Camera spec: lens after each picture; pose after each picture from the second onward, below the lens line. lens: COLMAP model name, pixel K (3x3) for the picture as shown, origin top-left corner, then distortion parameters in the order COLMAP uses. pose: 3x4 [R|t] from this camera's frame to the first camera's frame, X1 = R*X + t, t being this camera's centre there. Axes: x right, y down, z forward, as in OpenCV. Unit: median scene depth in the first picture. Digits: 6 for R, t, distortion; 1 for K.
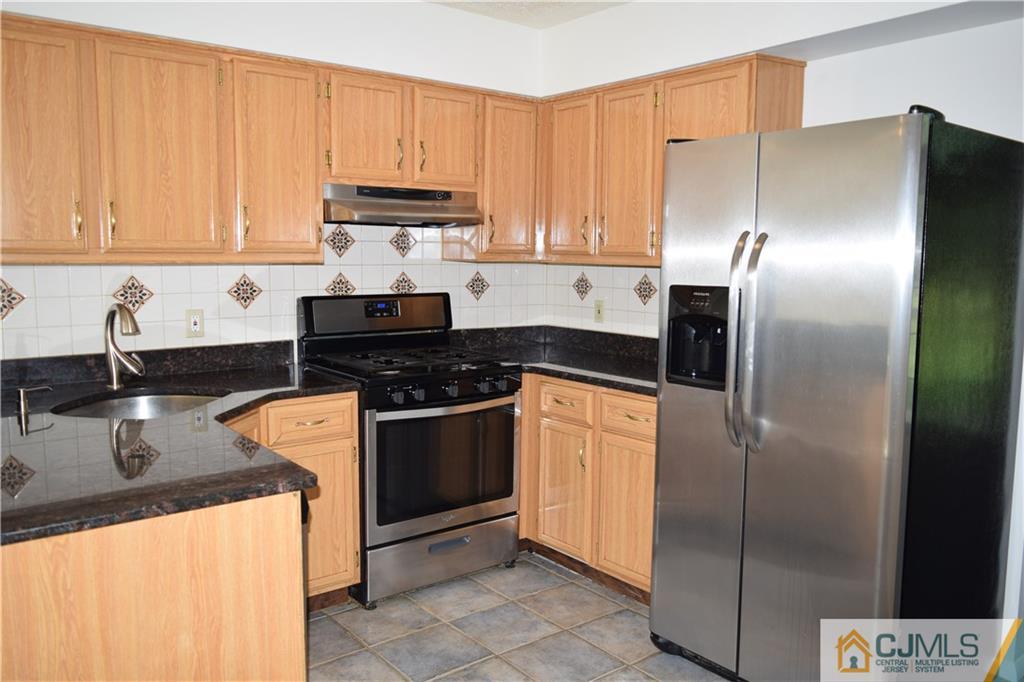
lens RADIAL K [[766.2, 0, 512.0], [0, 766.2, 341.0], [0, 0, 1]] dist [-0.064356, -0.000968]
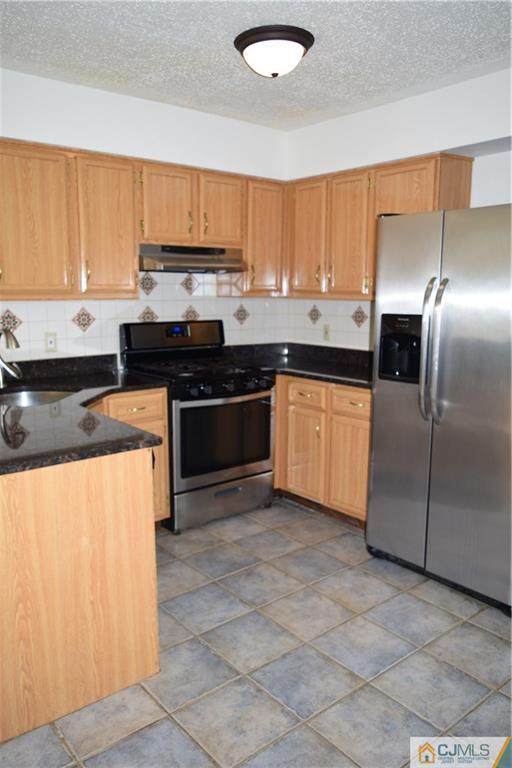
lens RADIAL K [[574.7, 0, 255.5], [0, 574.7, 395.6], [0, 0, 1]] dist [-0.064356, -0.000968]
pose [[0.999836, -0.008094, 0.016219, -0.048453], [0.006970, 0.997649, 0.068172, 0.007066], [-0.016733, -0.068048, 0.997542, -0.098110]]
